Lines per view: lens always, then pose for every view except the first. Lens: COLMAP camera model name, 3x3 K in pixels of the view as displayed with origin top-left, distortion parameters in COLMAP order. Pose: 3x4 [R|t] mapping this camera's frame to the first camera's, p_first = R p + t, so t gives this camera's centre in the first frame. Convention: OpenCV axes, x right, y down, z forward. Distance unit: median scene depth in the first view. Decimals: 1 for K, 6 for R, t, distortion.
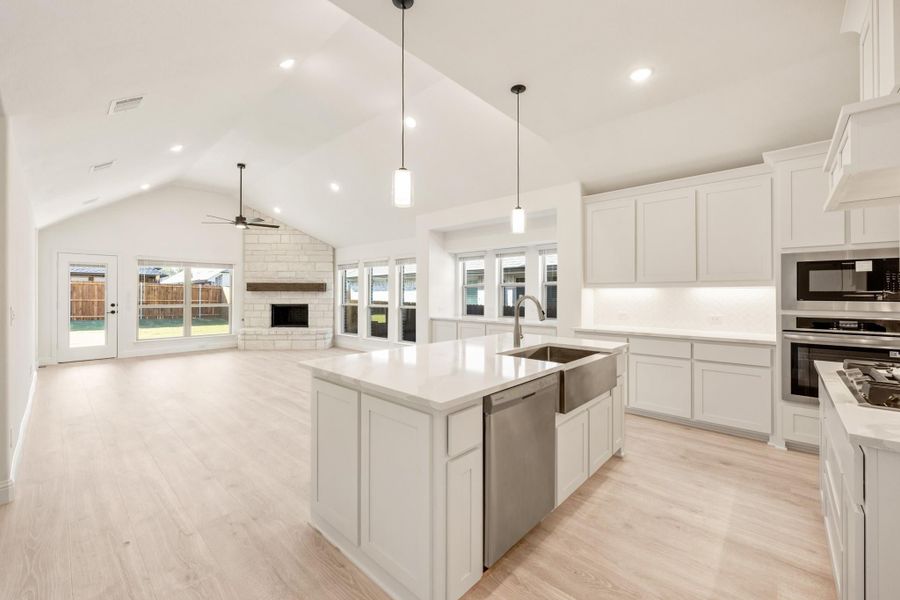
lens RADIAL K [[365.1, 0, 449.3], [0, 365.1, 293.0], [0, 0, 1]] dist [-0.003263, -0.000179]
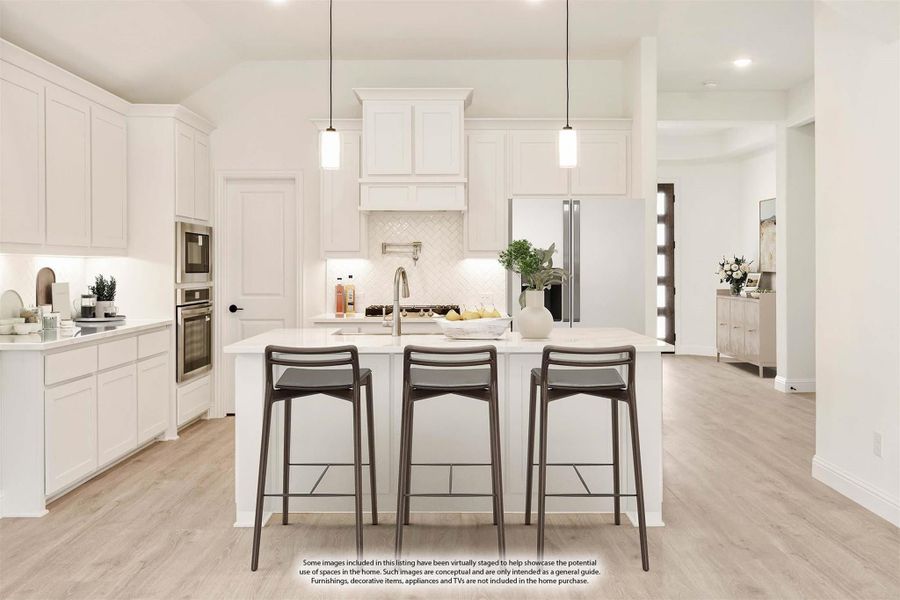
lens RADIAL K [[786.3, 0, 460.2], [0, 786.3, 271.7], [0, 0, 1]] dist [0.003162, -0.007107]
pose [[-0.689729, -0.003503, 0.724060, -0.448087], [0.001018, 0.999983, 0.005808, 0.002248], [-0.724067, 0.004743, -0.689713, 0.840749]]
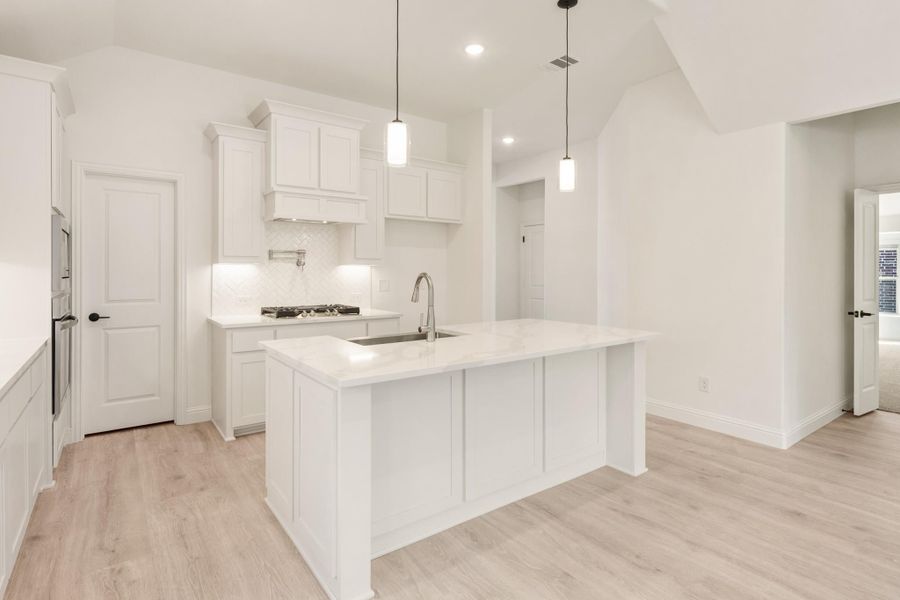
lens RADIAL K [[460.3, 0, 448.5], [0, 460.3, 272.7], [0, 0, 1]] dist [-0.000261, -0.001809]
pose [[-0.982996, -0.003379, 0.183597, -0.010837], [-0.003419, 0.999994, 0.000098, 0.002324], [-0.183596, -0.000531, -0.983002, 0.803367]]
